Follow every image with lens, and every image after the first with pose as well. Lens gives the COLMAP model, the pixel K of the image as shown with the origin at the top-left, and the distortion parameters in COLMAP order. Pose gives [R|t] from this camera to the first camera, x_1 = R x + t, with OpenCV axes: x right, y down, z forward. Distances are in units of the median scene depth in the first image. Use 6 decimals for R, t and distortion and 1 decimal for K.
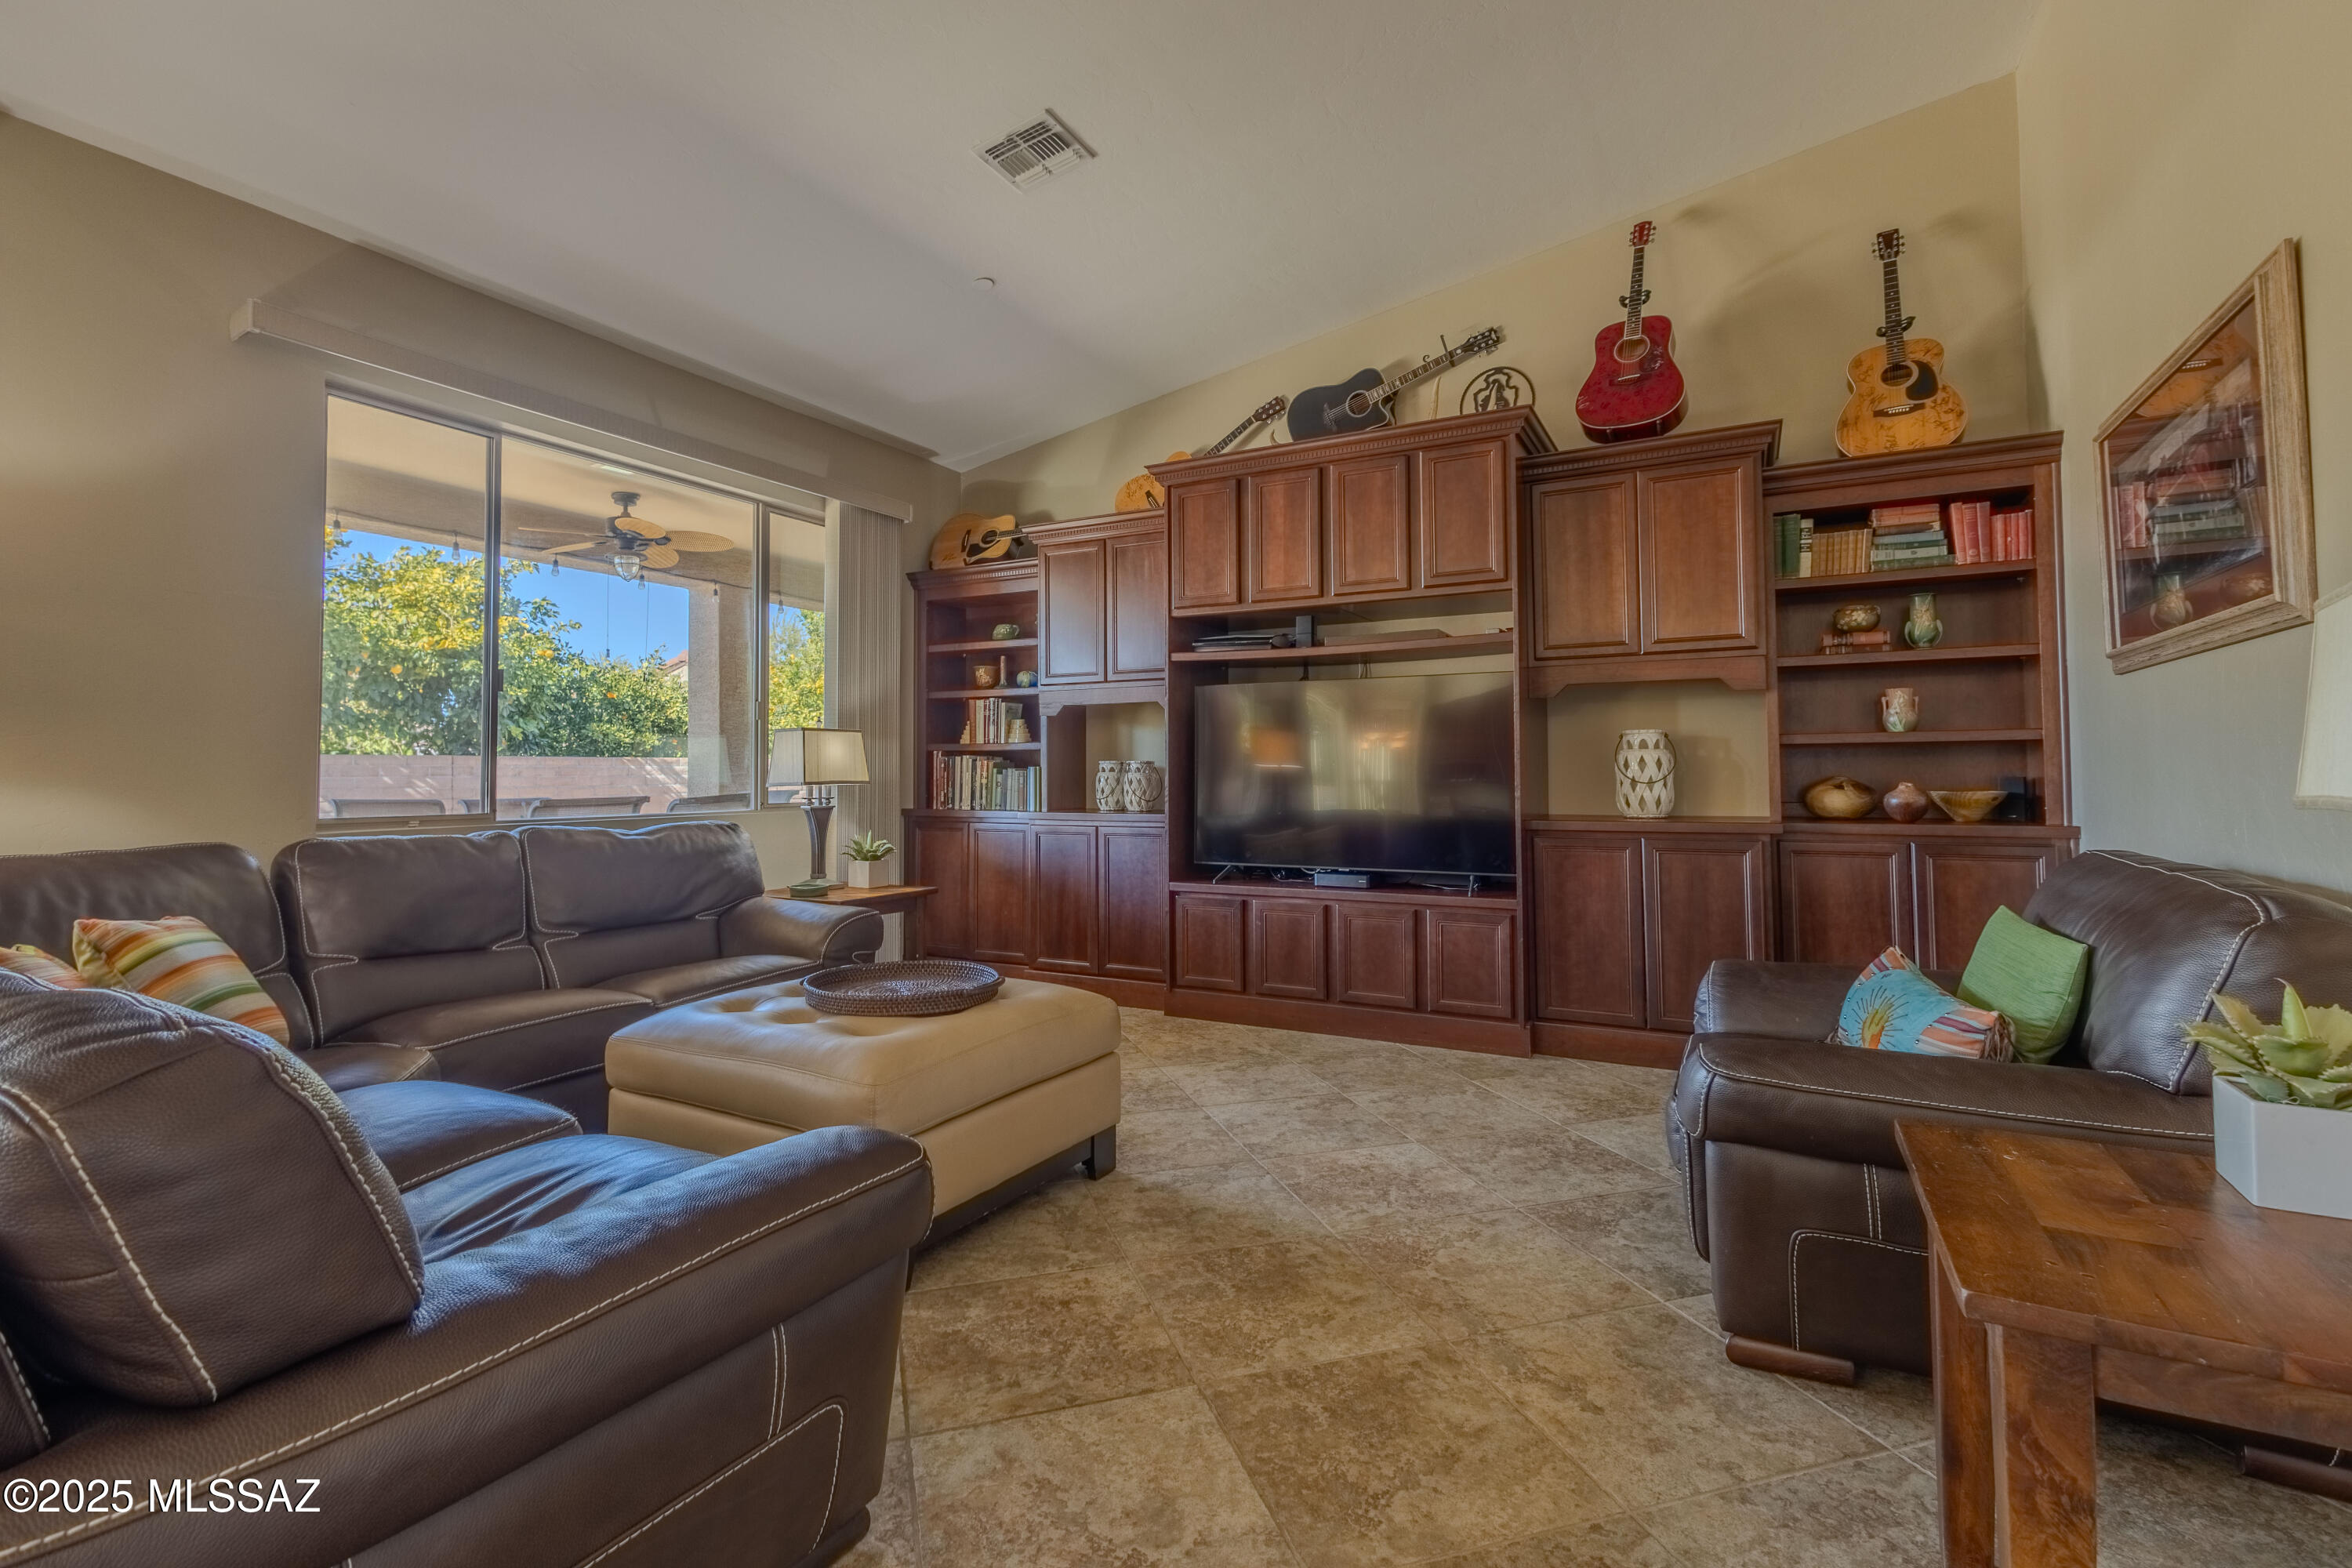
lens RADIAL K [[1064.4, 0, 1166.3], [0, 1064.4, 739.4], [0, 0, 1]] dist [0.016504, -0.008869]
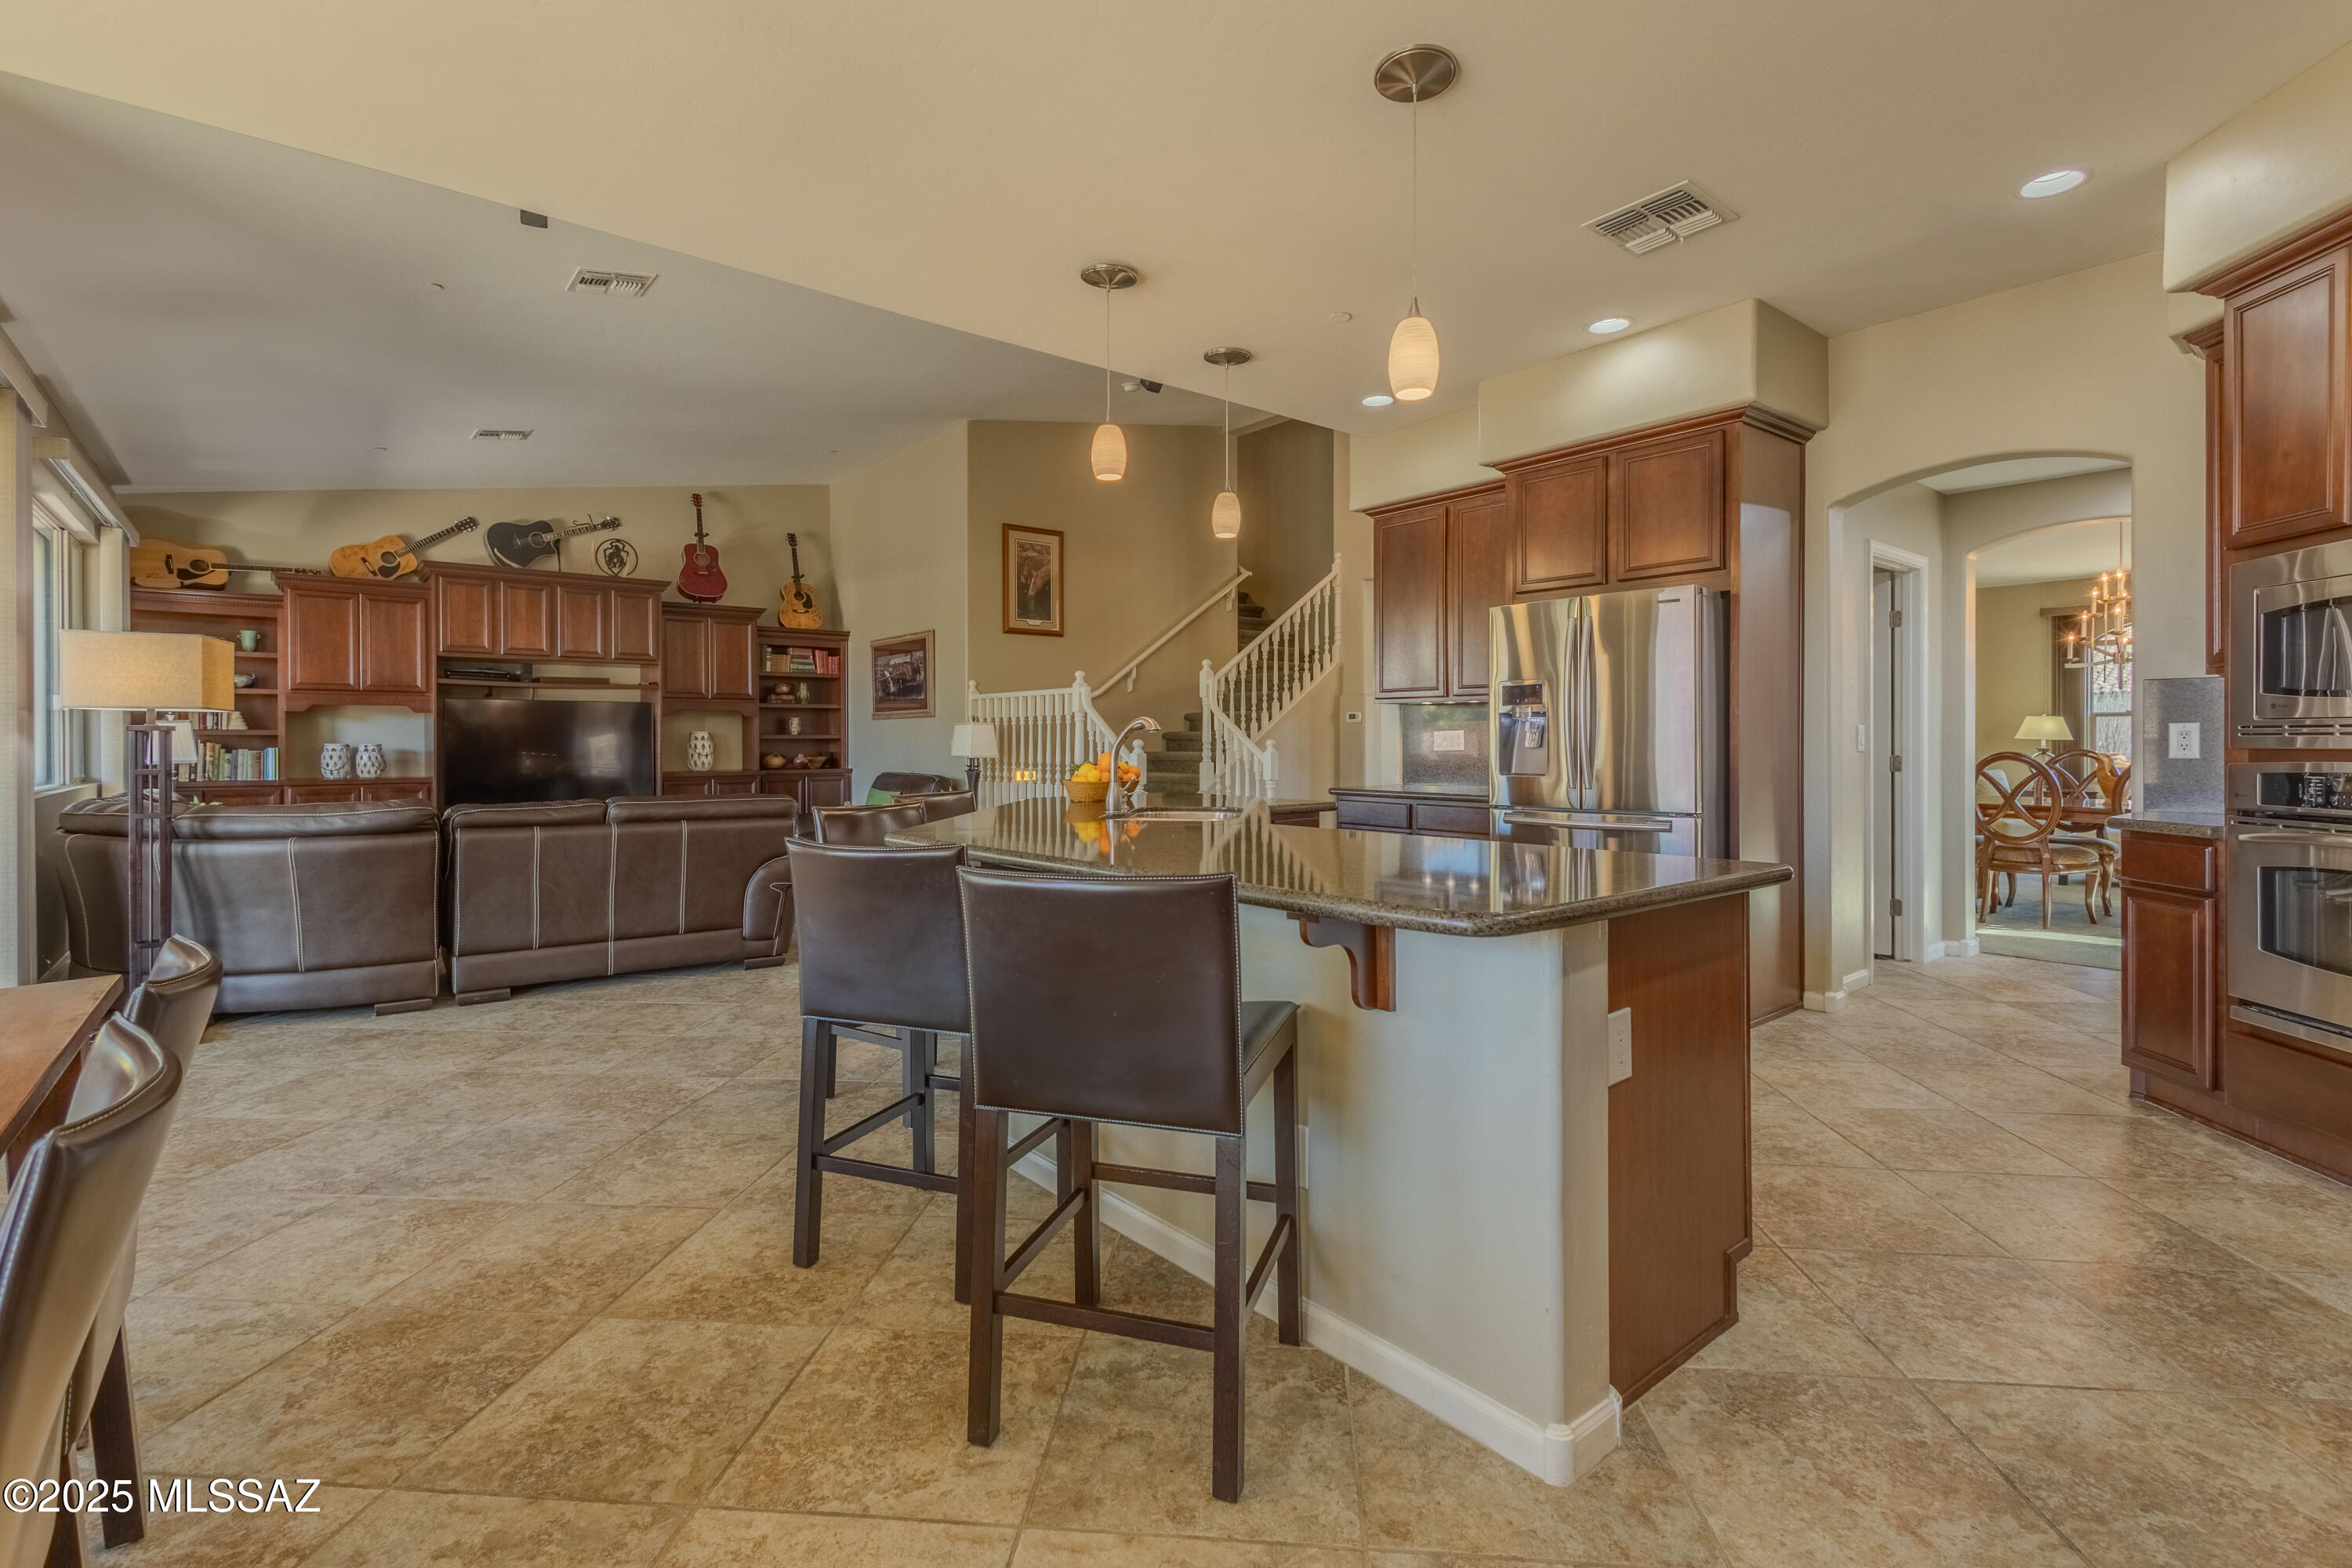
lens RADIAL K [[1064.4, 0, 1166.3], [0, 1064.4, 739.4], [0, 0, 1]] dist [0.016504, -0.008869]
pose [[0.376951, 0.003124, 0.926228, -1.240372], [-0.025561, 0.999649, 0.007031, -0.032762], [-0.925881, -0.026325, 0.376898, -0.725909]]
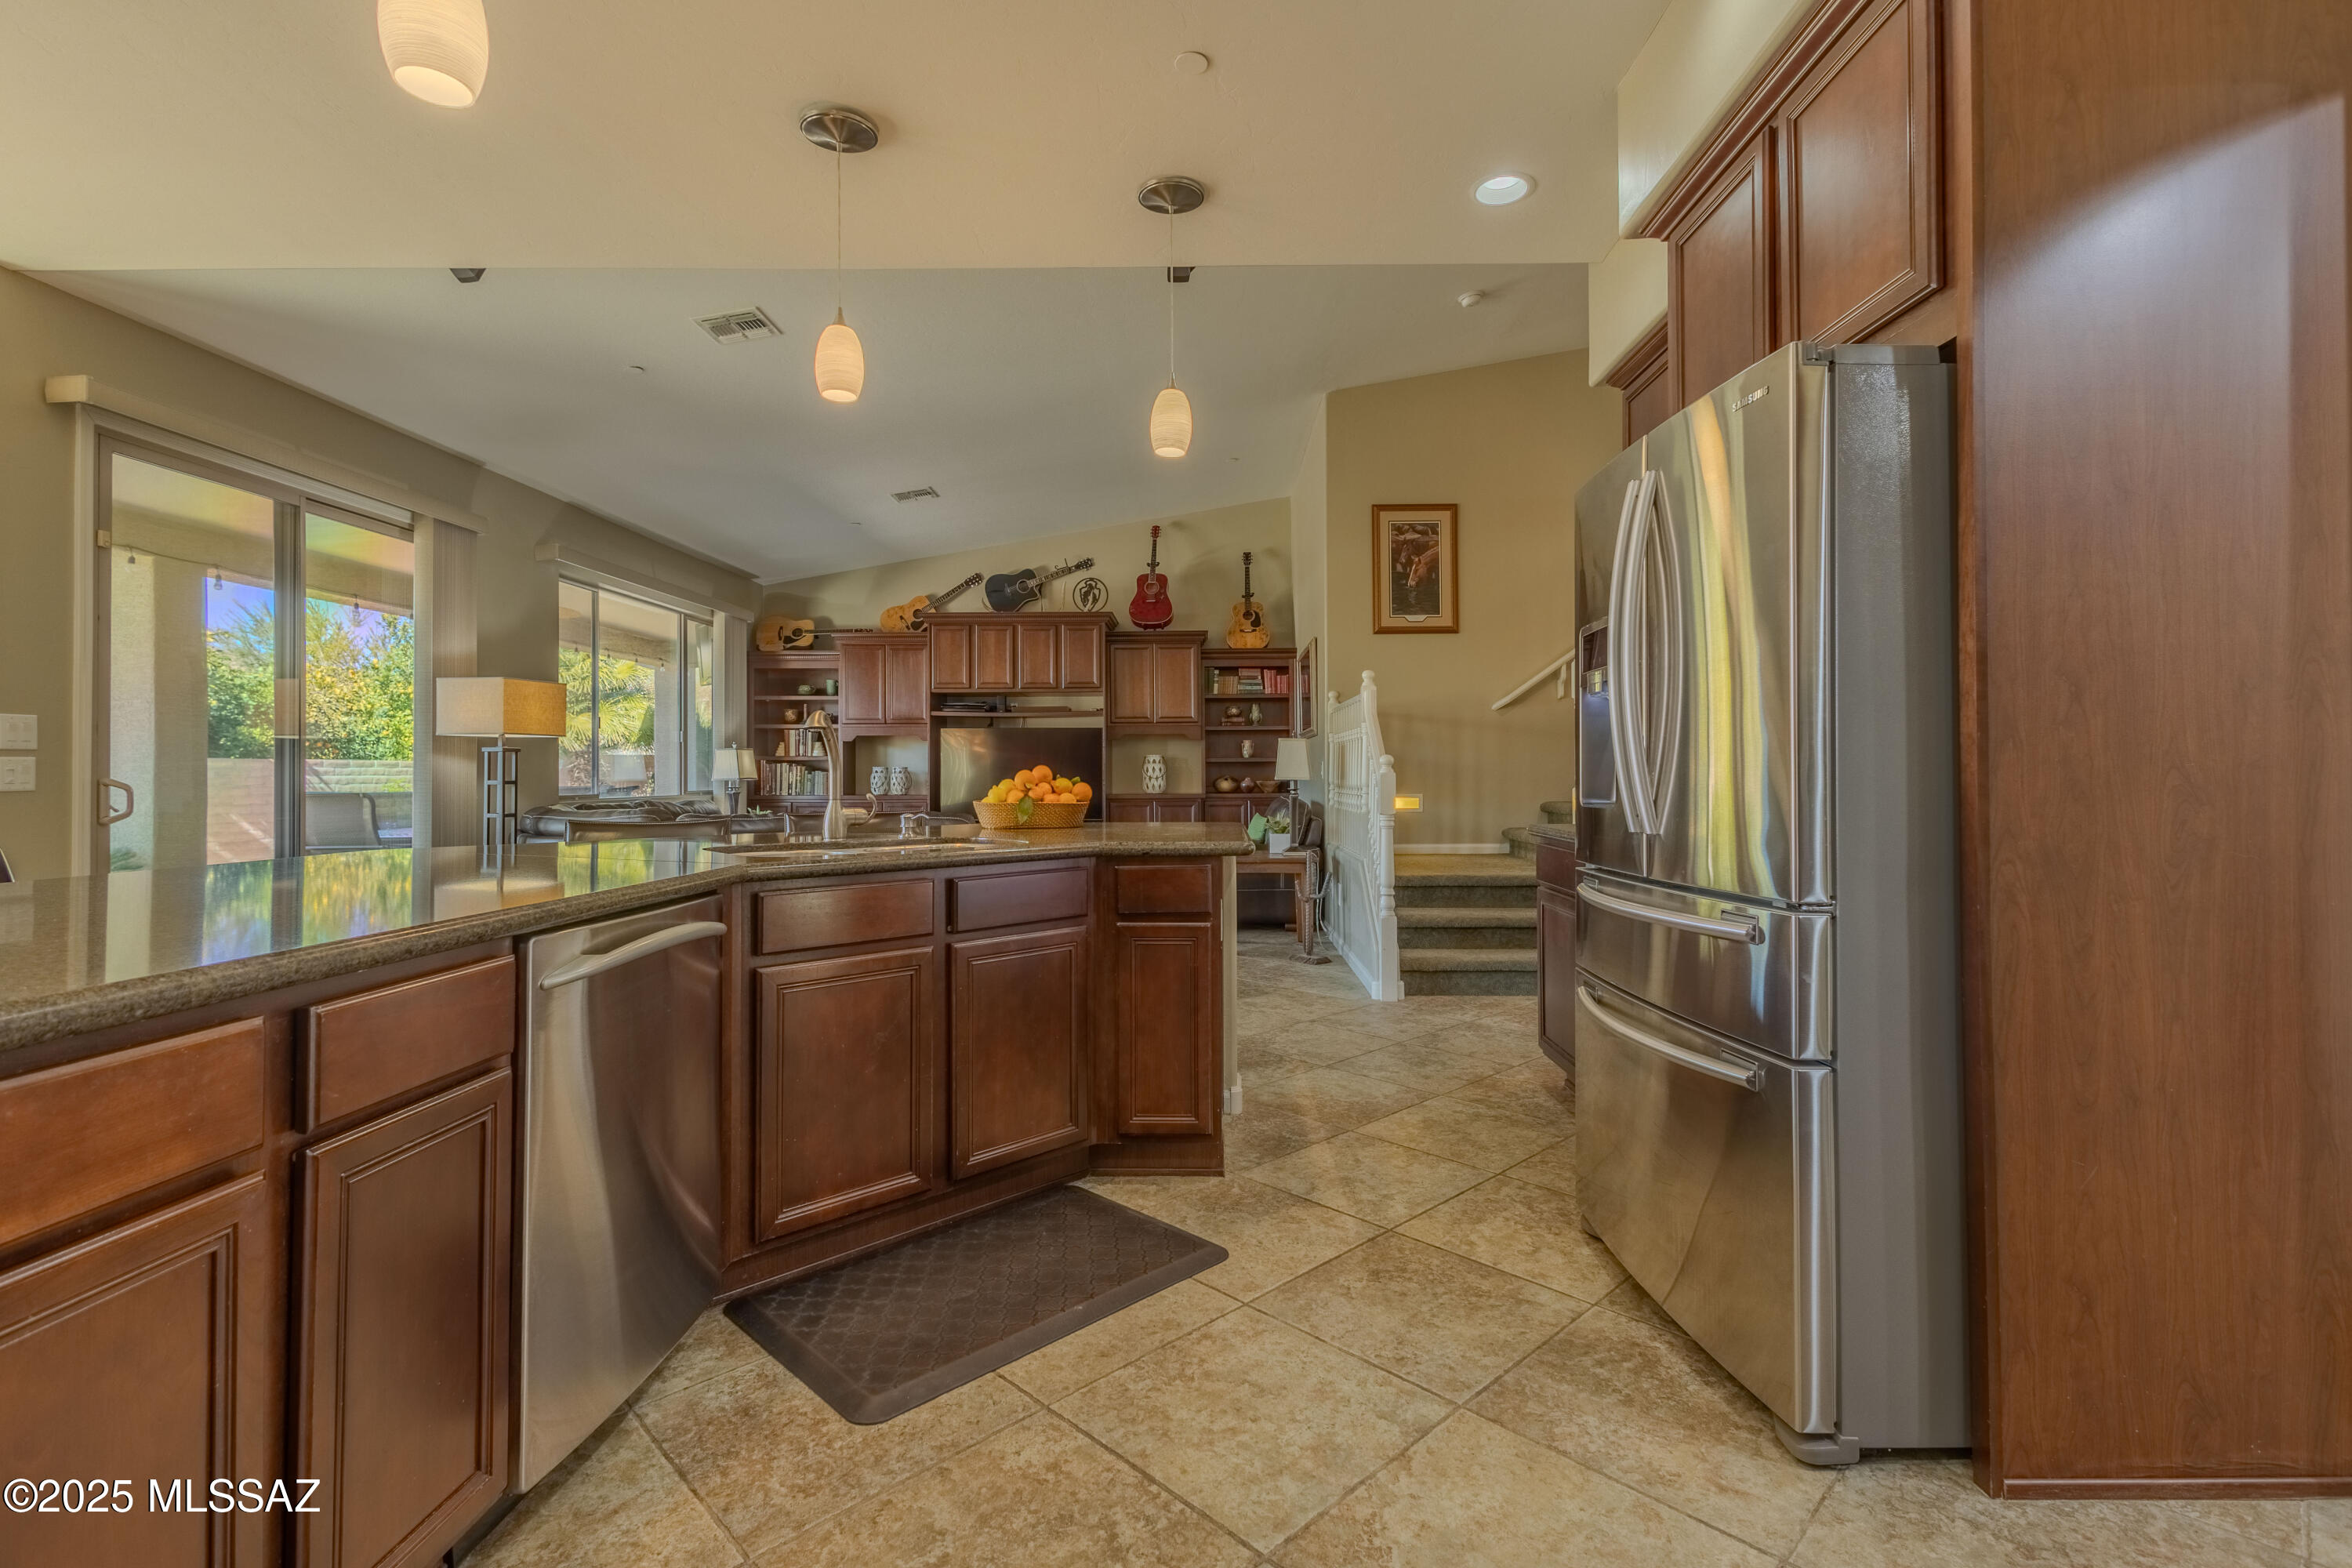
lens RADIAL K [[1063.6, 0, 1180.0], [0, 1063.6, 763.9], [0, 0, 1]] dist [0.002996, 0.000481]
pose [[0.887858, 0.005405, 0.460086, -0.549381], [-0.014753, 0.999751, 0.016723, -0.028592], [-0.459881, -0.021635, 0.887717, -1.042467]]
